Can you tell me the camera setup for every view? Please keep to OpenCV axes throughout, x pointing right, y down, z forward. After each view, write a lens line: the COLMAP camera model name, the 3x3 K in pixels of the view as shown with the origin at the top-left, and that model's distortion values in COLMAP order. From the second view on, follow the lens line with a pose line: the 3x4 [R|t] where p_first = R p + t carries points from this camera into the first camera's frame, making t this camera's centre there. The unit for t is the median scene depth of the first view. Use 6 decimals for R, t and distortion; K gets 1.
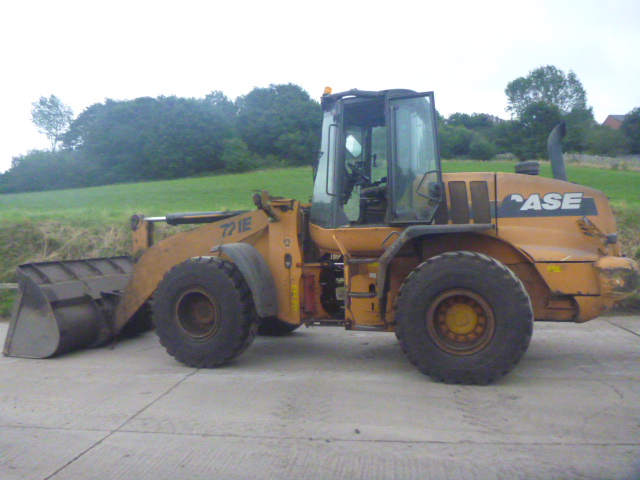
lens RADIAL K [[508.0, 0, 320.0], [0, 508.0, 240.0], [0, 0, 1]] dist [-0.019815, -0.007657]
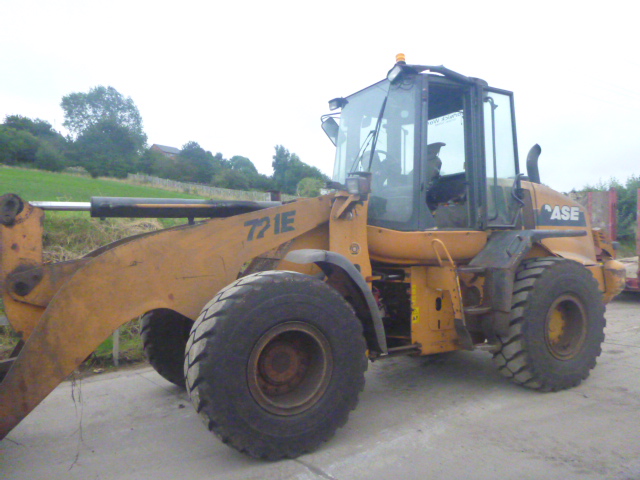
lens RADIAL K [[508.0, 0, 320.0], [0, 508.0, 240.0], [0, 0, 1]] dist [-0.019815, -0.007657]
pose [[0.670029, 0.020340, 0.742056, -0.536992], [0.006212, 0.999436, -0.033004, 0.013241], [-0.742309, 0.026723, 0.669525, 0.465126]]
